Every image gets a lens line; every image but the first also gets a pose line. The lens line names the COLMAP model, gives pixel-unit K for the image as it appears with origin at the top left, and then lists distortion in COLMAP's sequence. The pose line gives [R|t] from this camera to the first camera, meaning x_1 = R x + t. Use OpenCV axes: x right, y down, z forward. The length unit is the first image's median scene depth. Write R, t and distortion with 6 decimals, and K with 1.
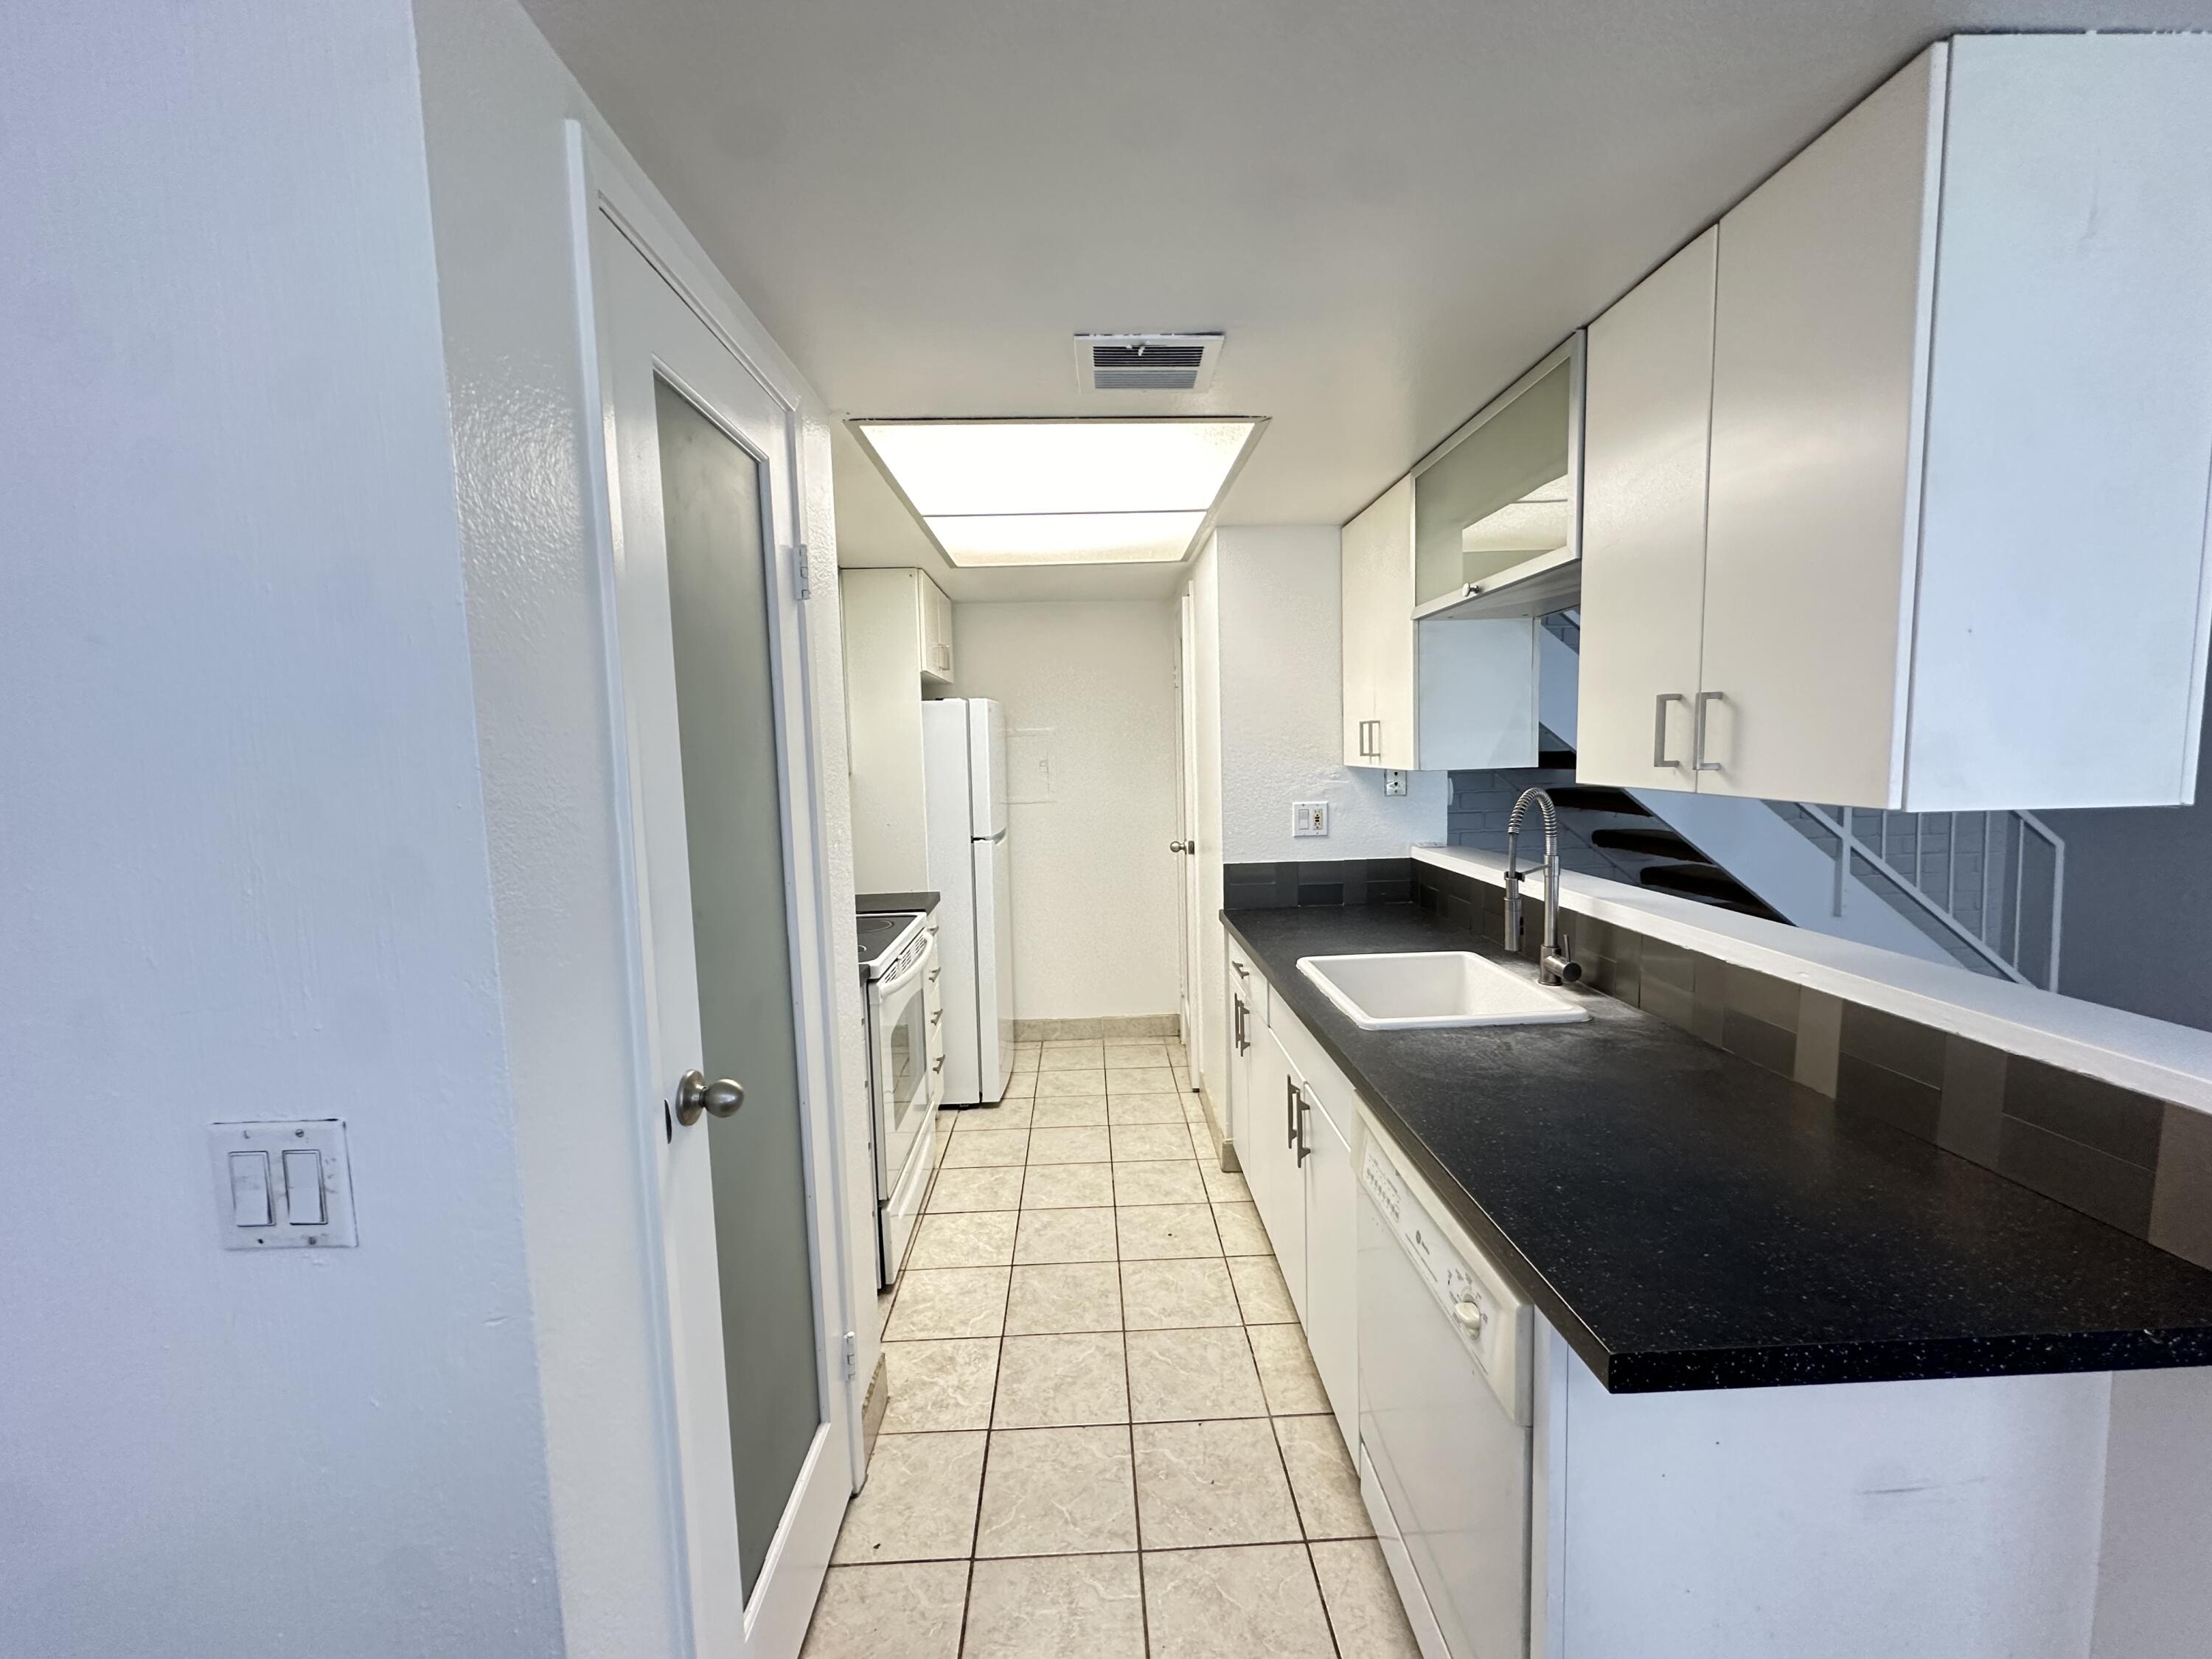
lens RADIAL K [[888.4, 0, 1106.0], [0, 888.4, 829.5], [0, 0, 1]] dist [-0.003402, 0.000161]
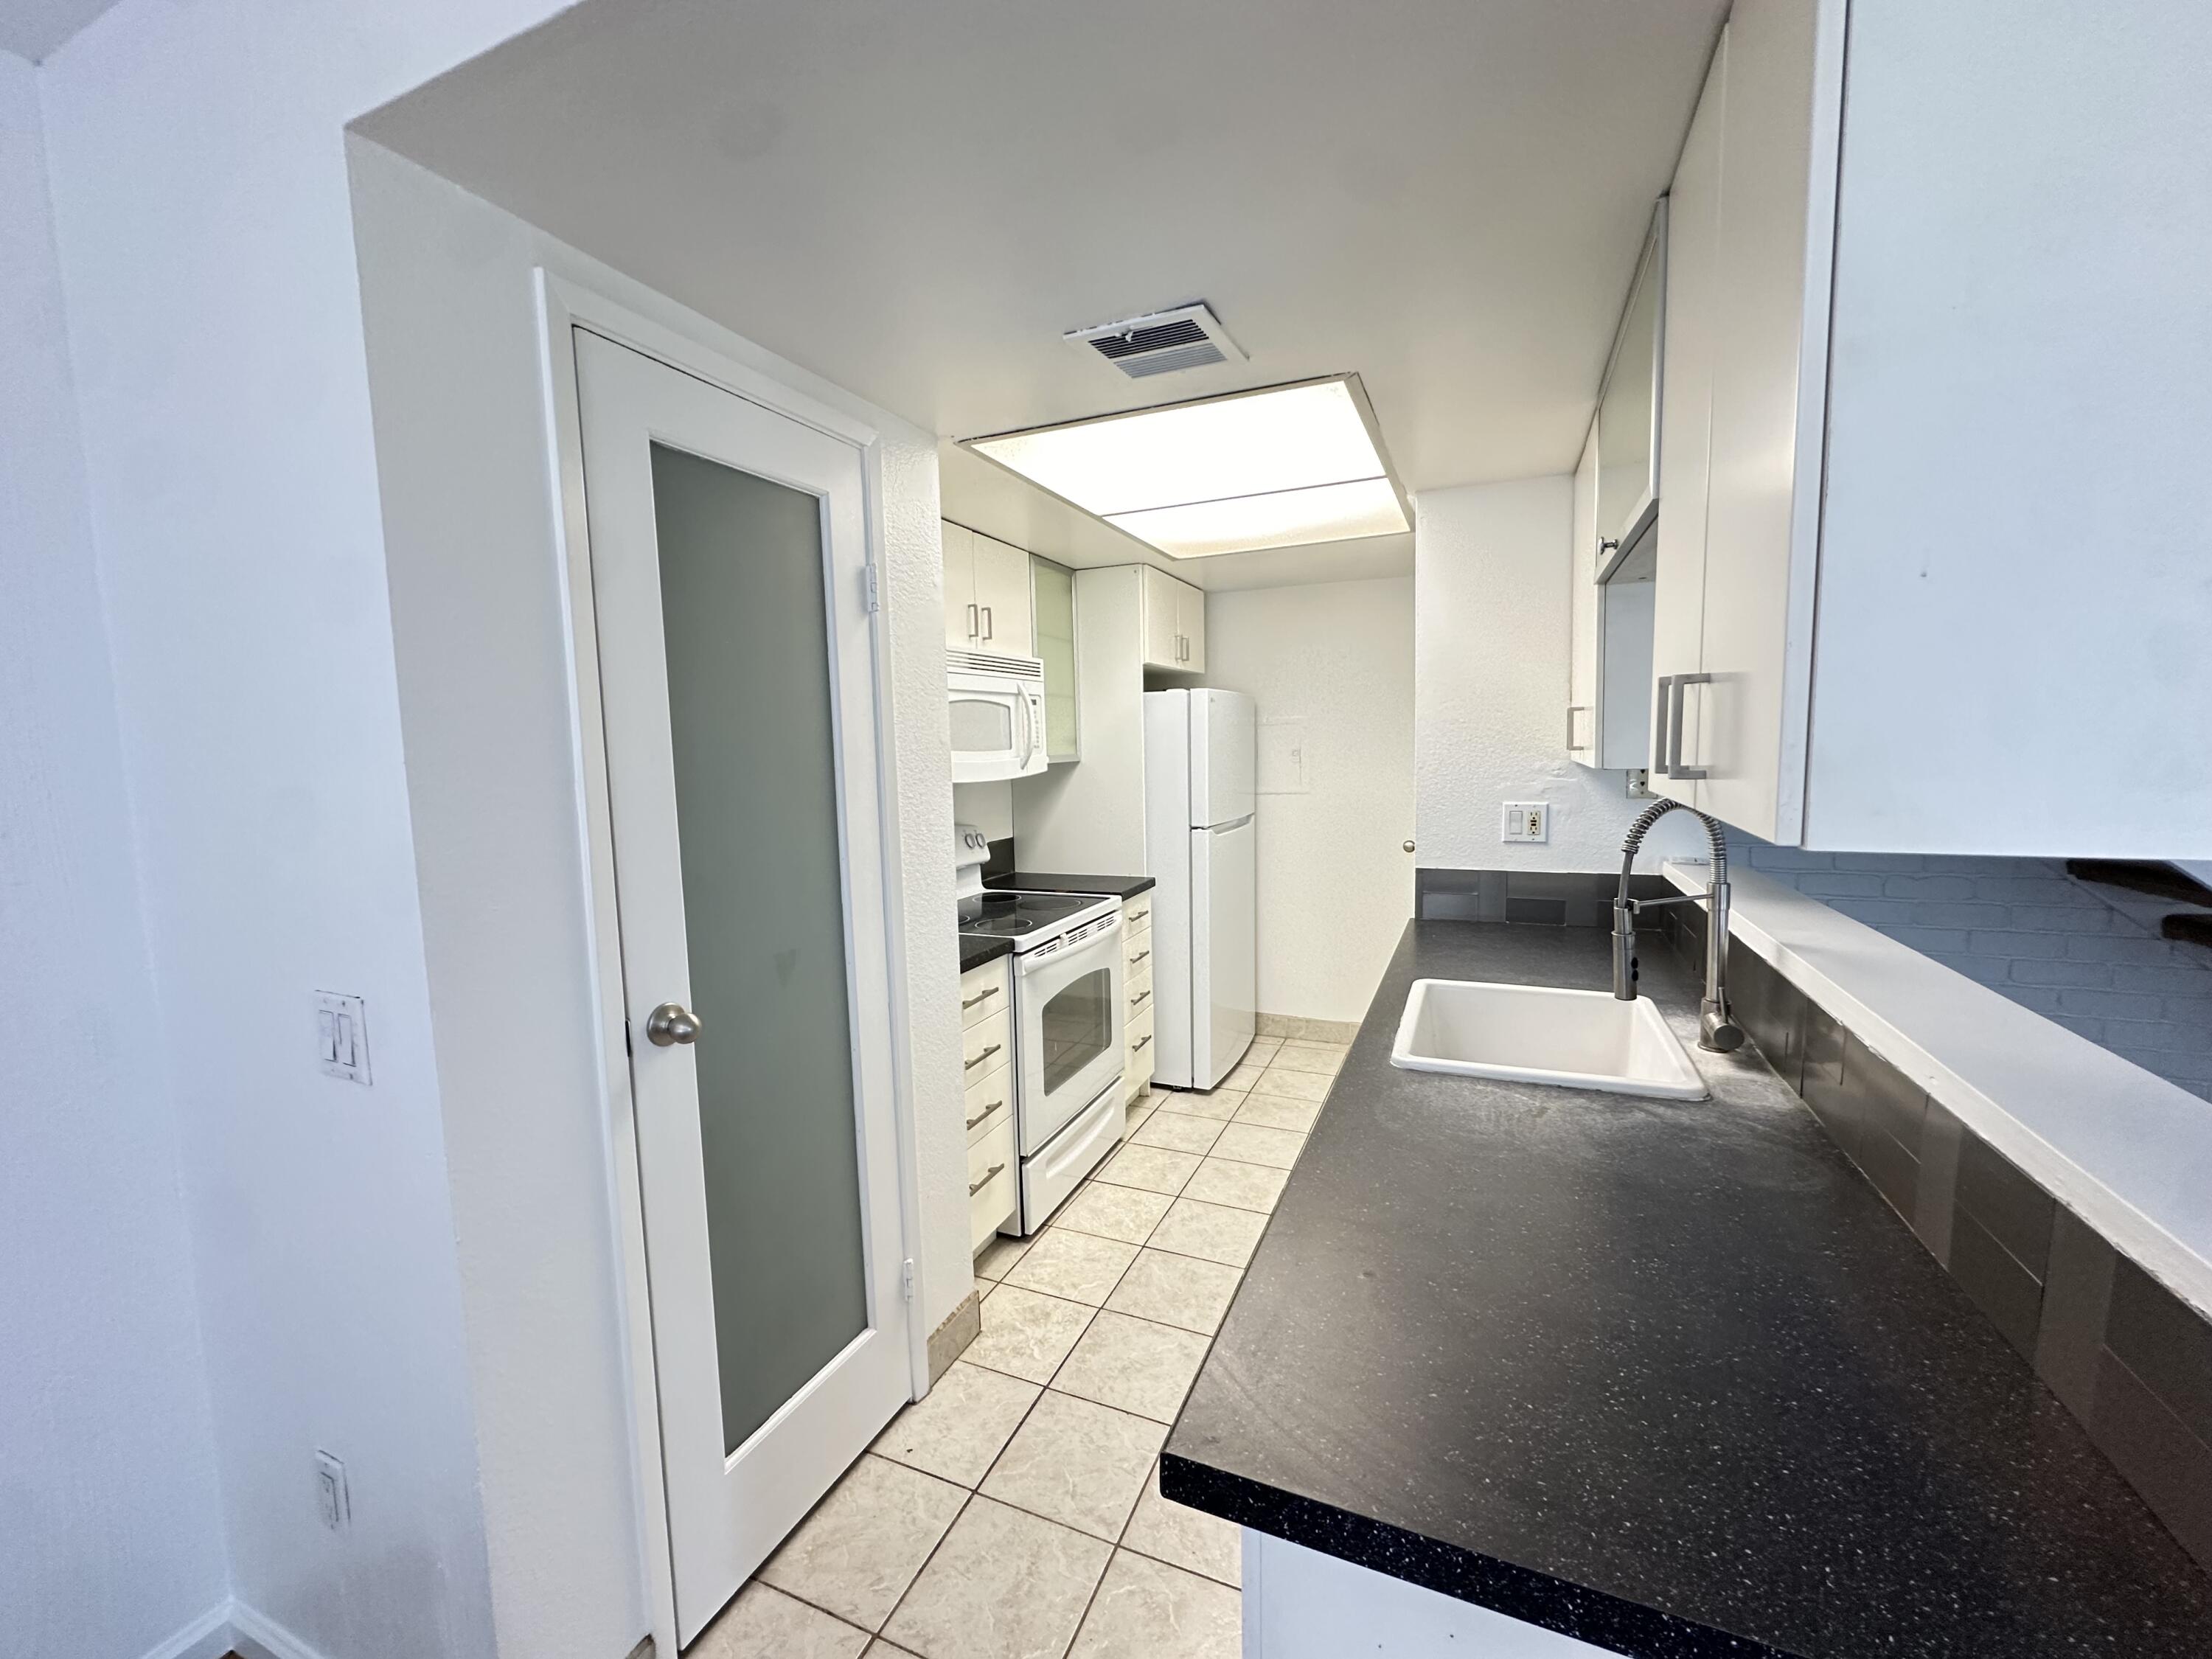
lens RADIAL K [[888.4, 0, 1106.0], [0, 888.4, 829.5], [0, 0, 1]] dist [-0.003402, 0.000161]
pose [[0.902507, 0.046134, -0.428198, 0.316572], [-0.039180, 0.998918, 0.025044, -0.014288], [0.428890, -0.005826, 0.903338, 0.070796]]
